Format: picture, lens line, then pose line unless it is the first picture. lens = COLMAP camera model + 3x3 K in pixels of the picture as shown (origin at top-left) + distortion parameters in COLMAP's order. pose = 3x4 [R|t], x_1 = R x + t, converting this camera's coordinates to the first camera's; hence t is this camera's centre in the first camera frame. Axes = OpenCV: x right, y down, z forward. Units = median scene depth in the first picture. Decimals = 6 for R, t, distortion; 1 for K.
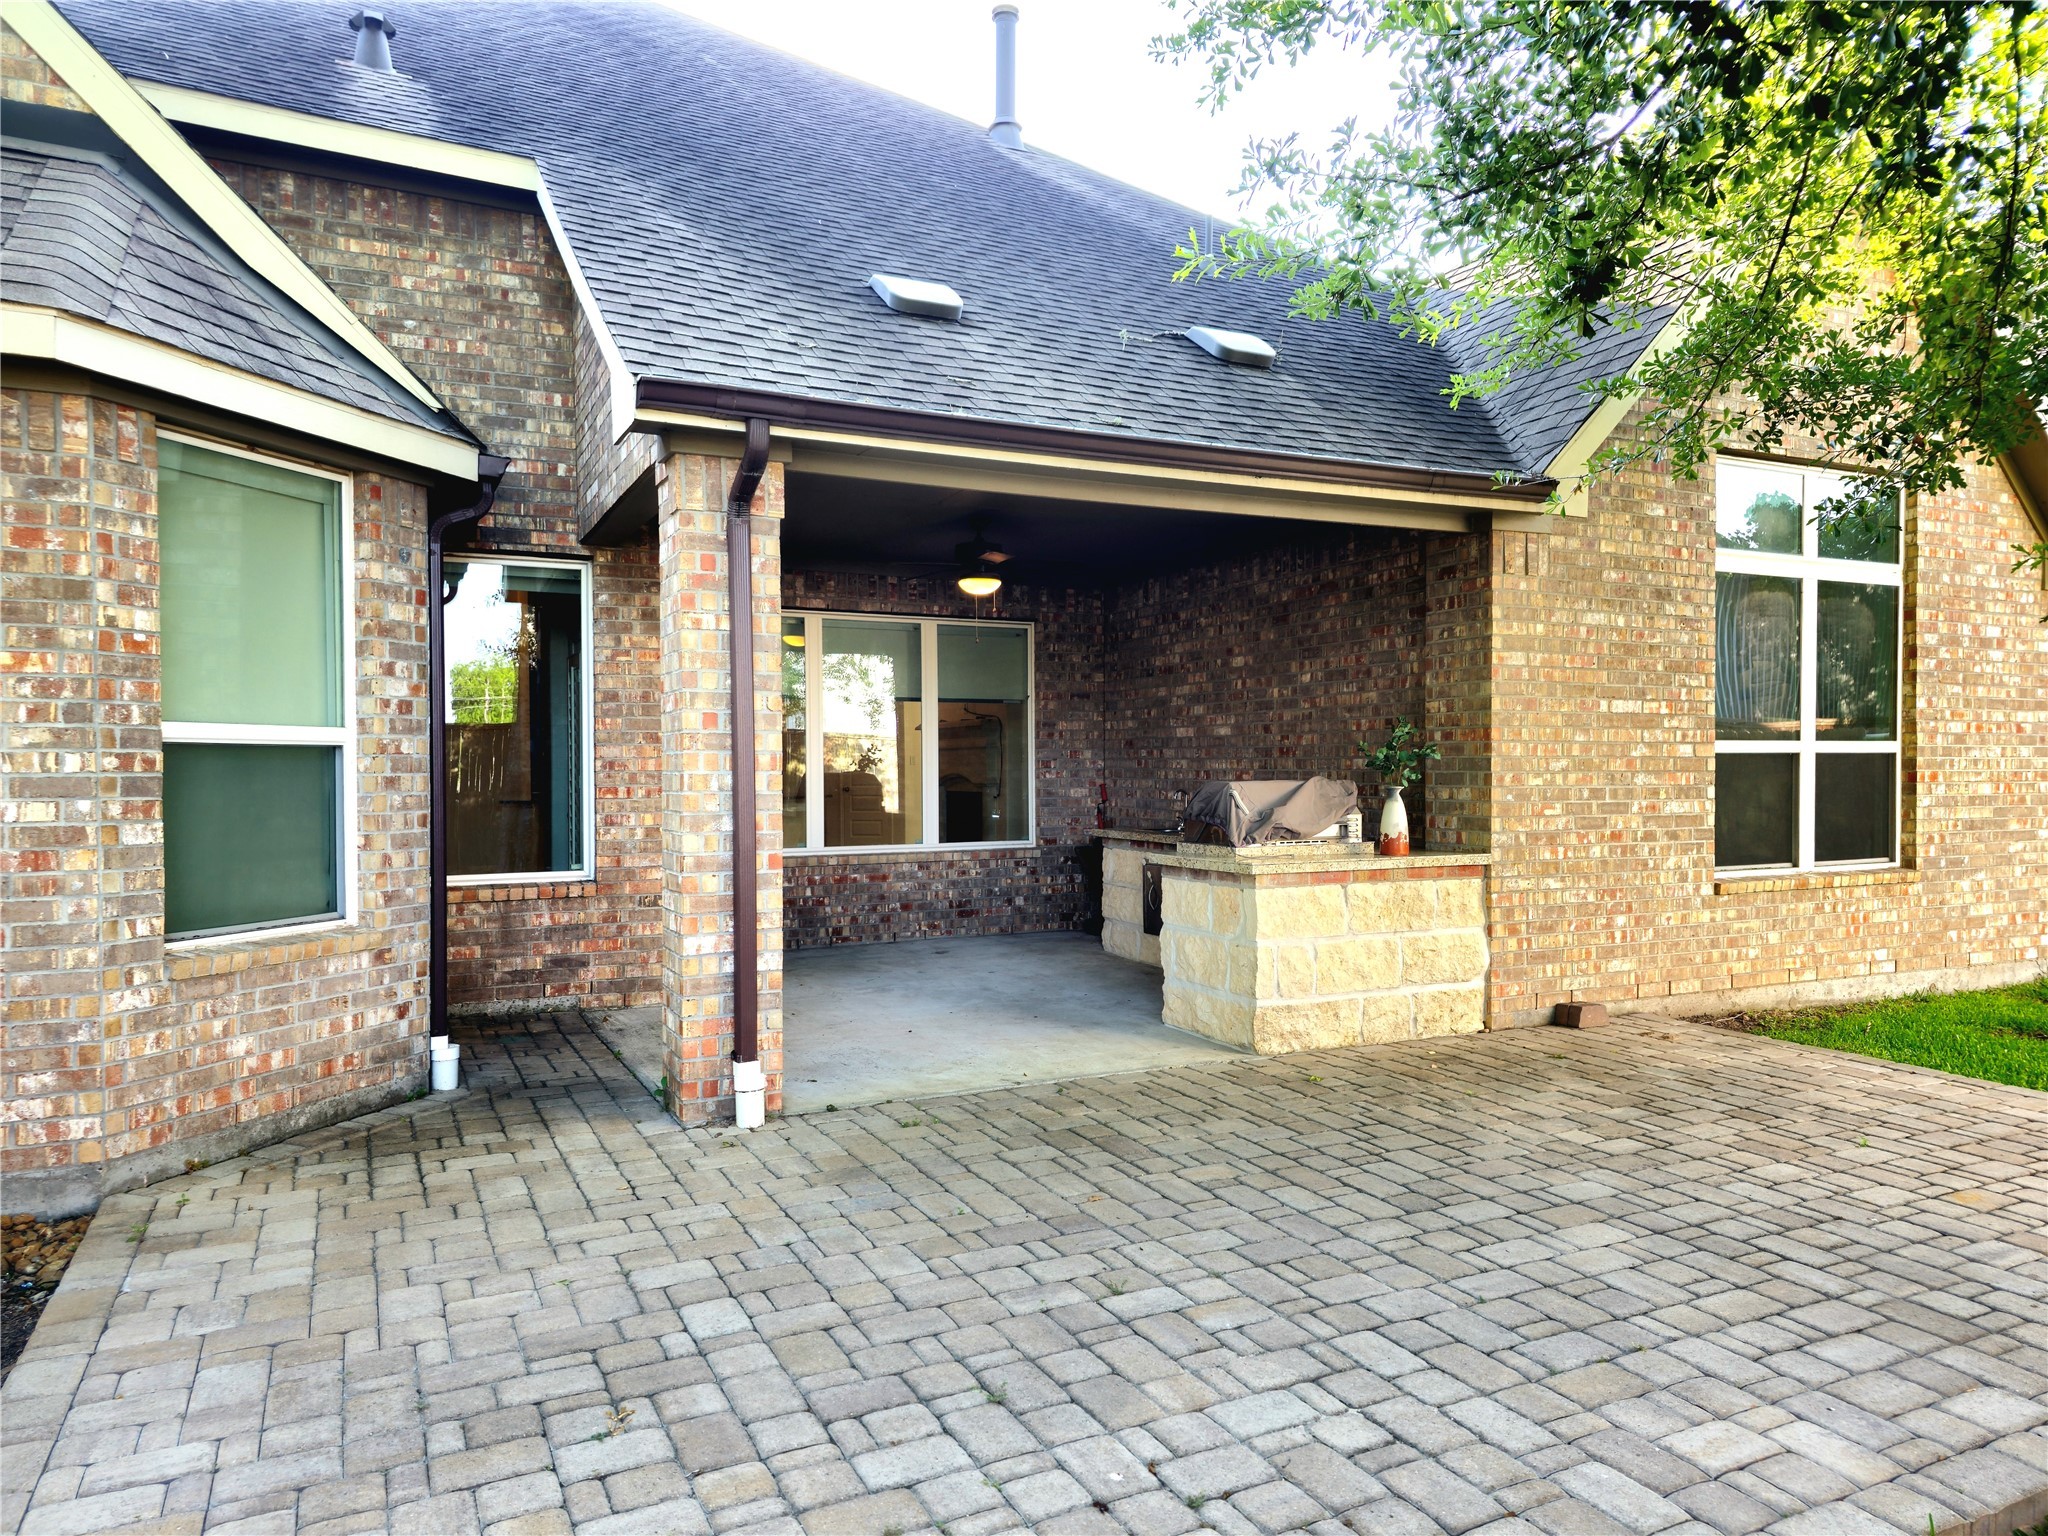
lens RADIAL K [[1355.0, 0, 1021.3], [0, 1355.0, 770.0], [0, 0, 1]] dist [0.085572, -0.049711]
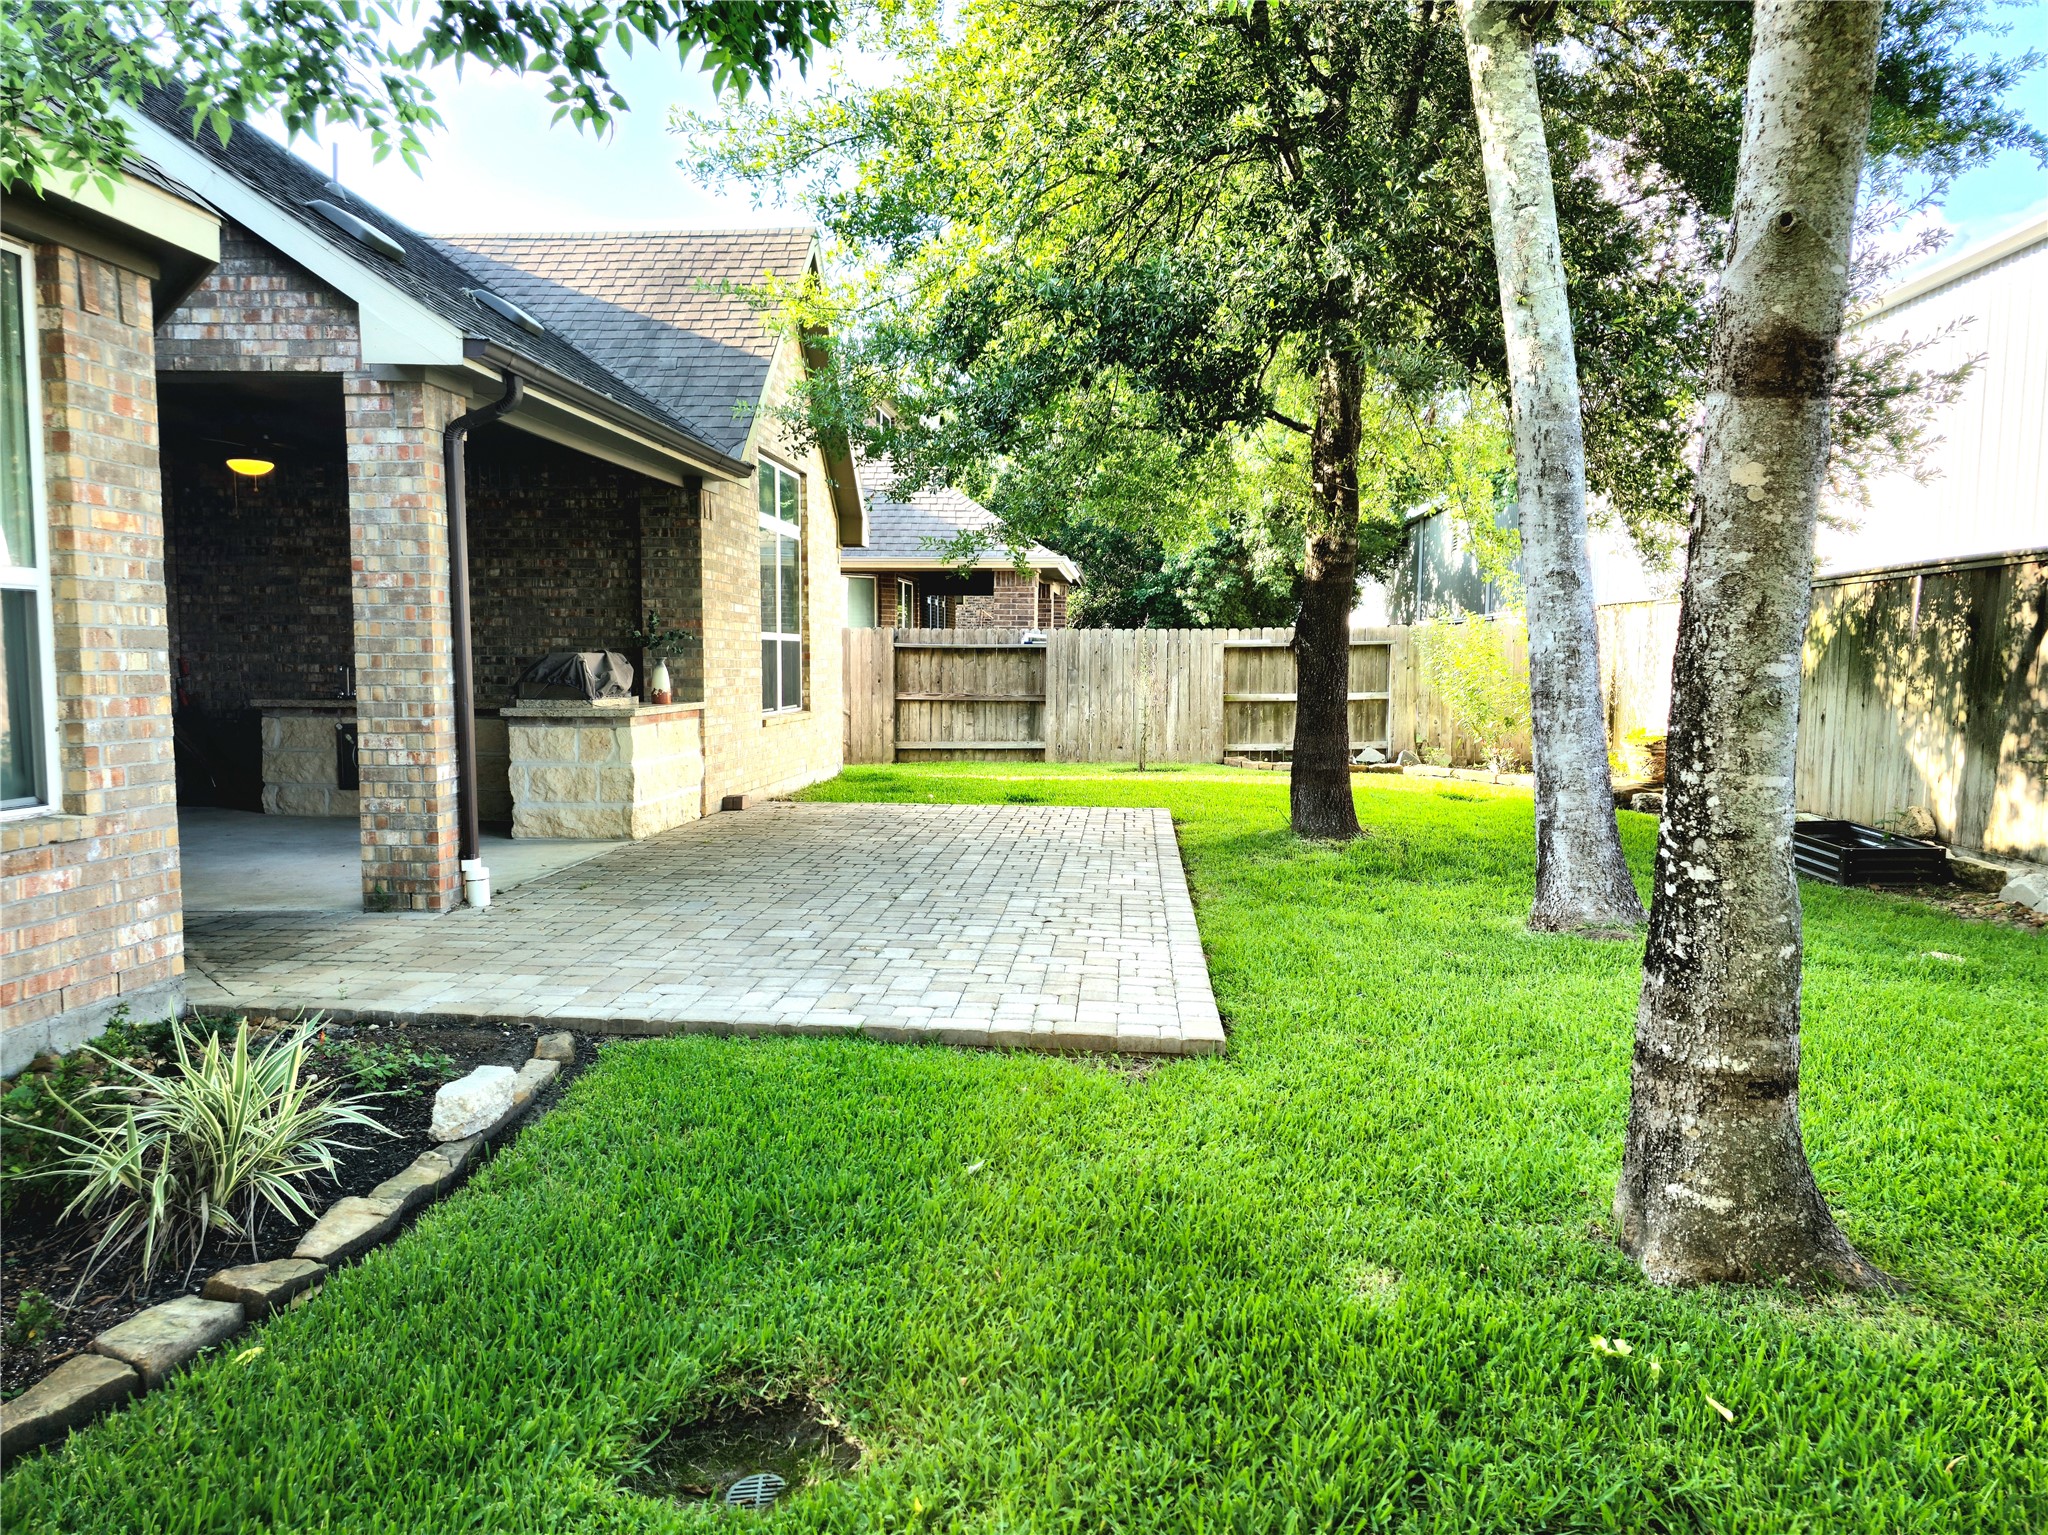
lens RADIAL K [[1368.4, 0, 1032.5], [0, 1368.4, 764.7], [0, 0, 1]] dist [0.064541, -0.064073]
pose [[0.519167, -0.060187, 0.852551, -0.777357], [-0.003255, 0.997371, 0.072393, 0.018325], [-0.854667, -0.040359, 0.517606, -0.113778]]
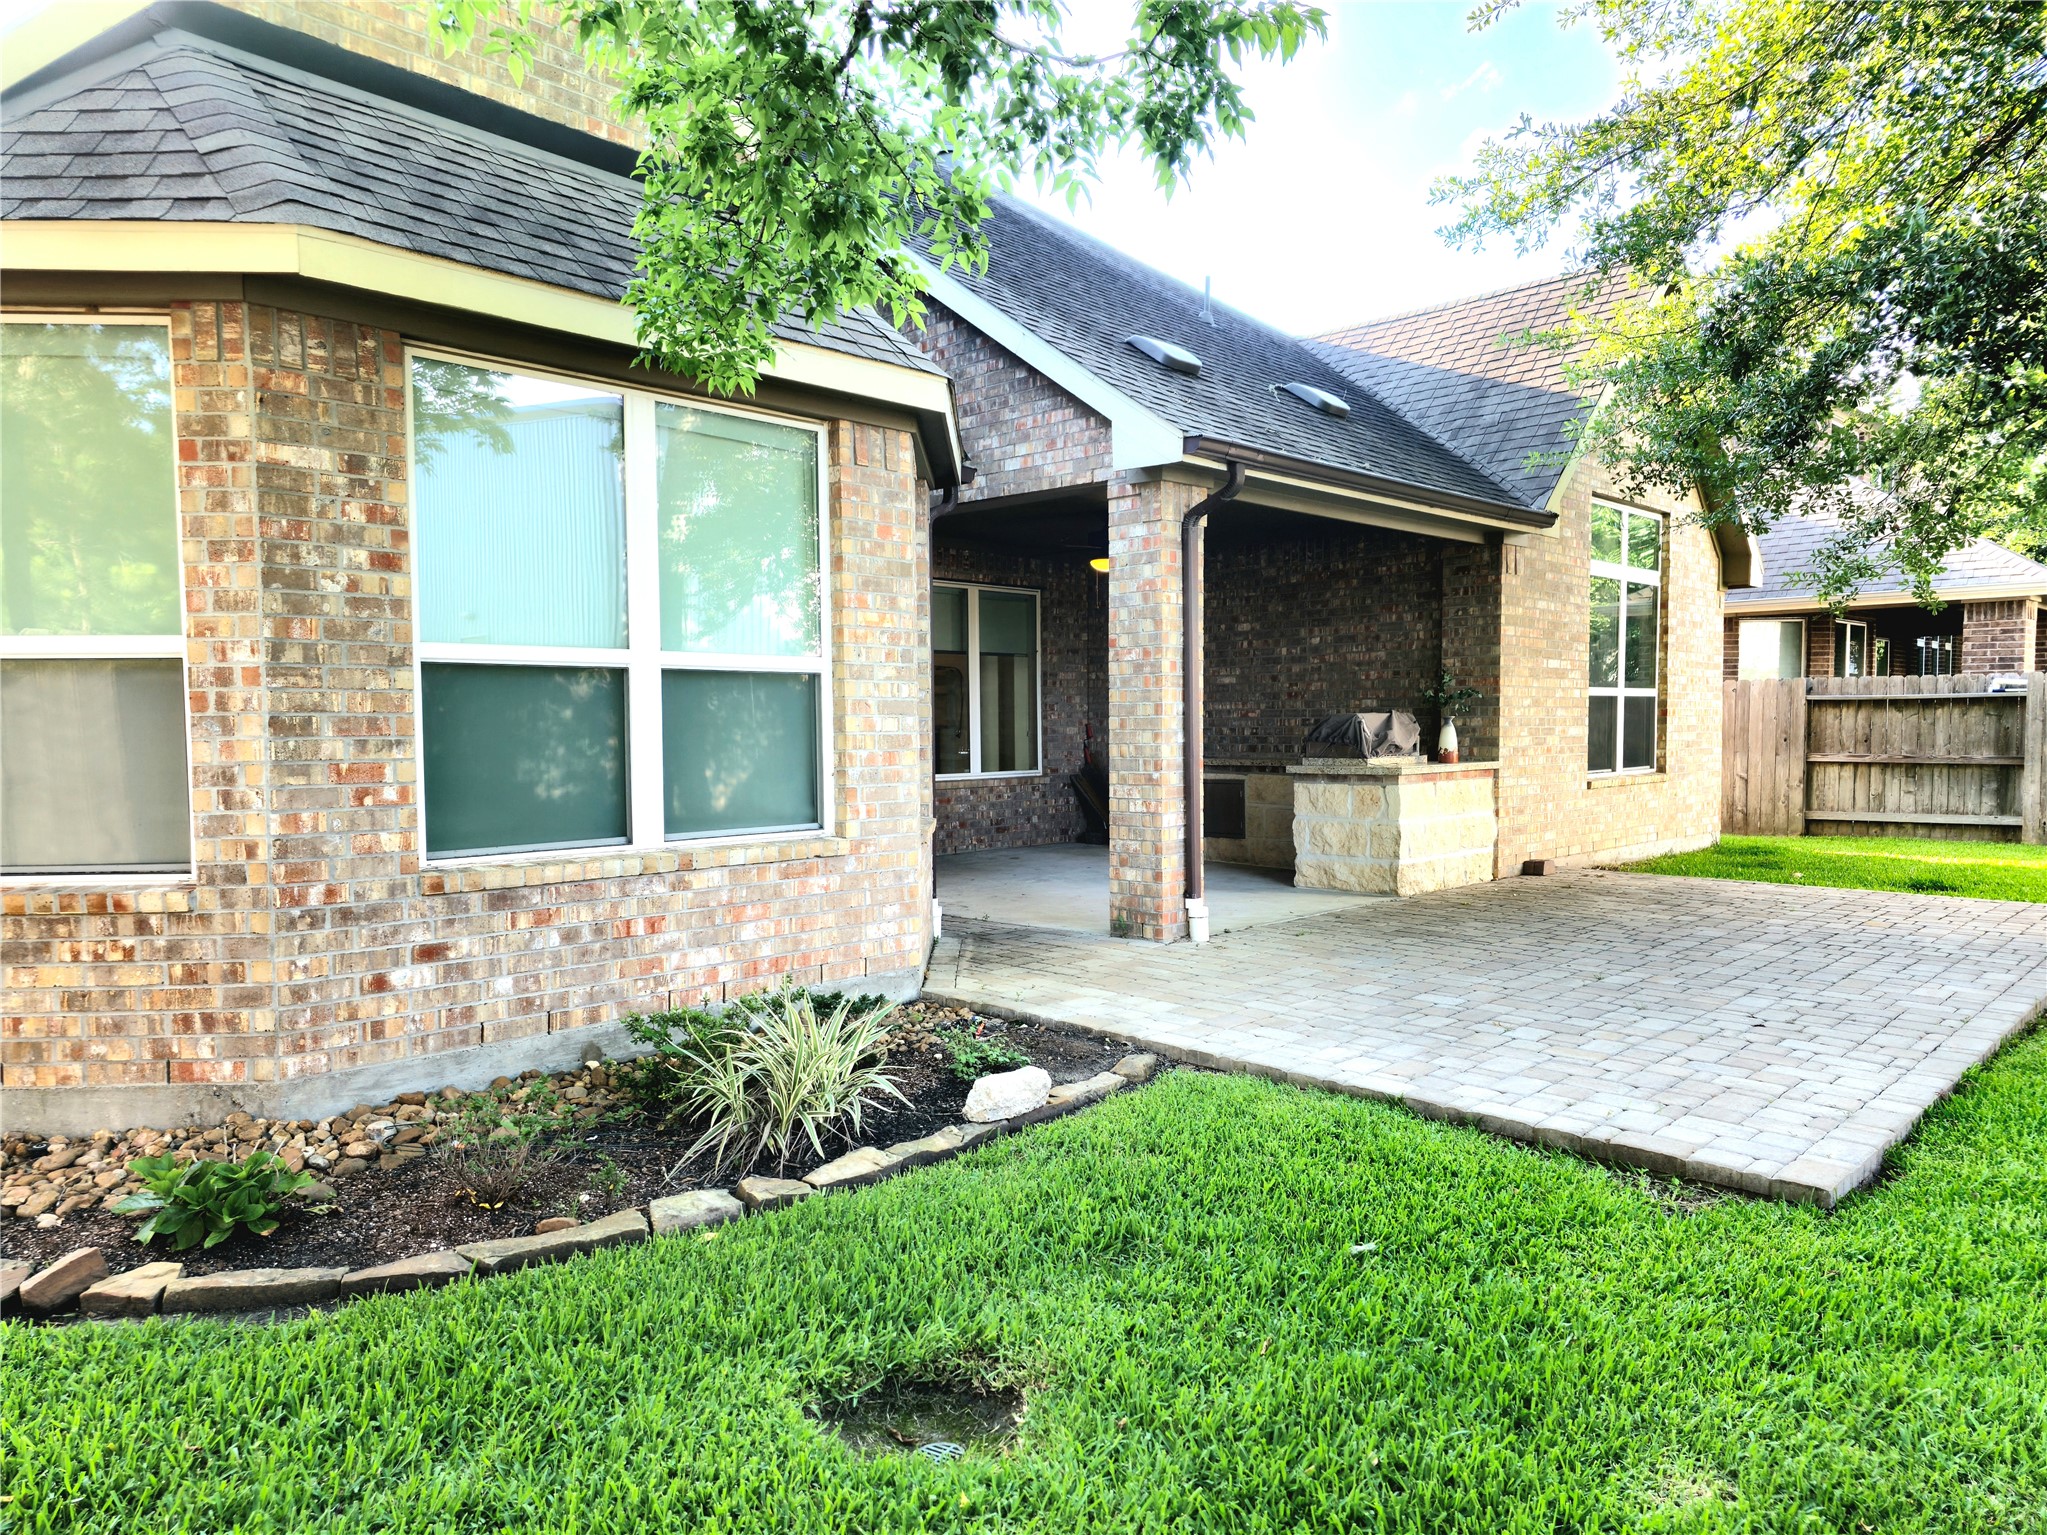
lens RADIAL K [[1369.8, 0, 1033.2], [0, 1369.8, 780.1], [0, 0, 1]] dist [0.073787, -0.050608]
pose [[0.942305, -0.017163, 0.334314, -0.635478], [0.004475, 0.999241, 0.038686, 0.020683], [-0.334724, -0.034958, 0.941667, -0.247407]]
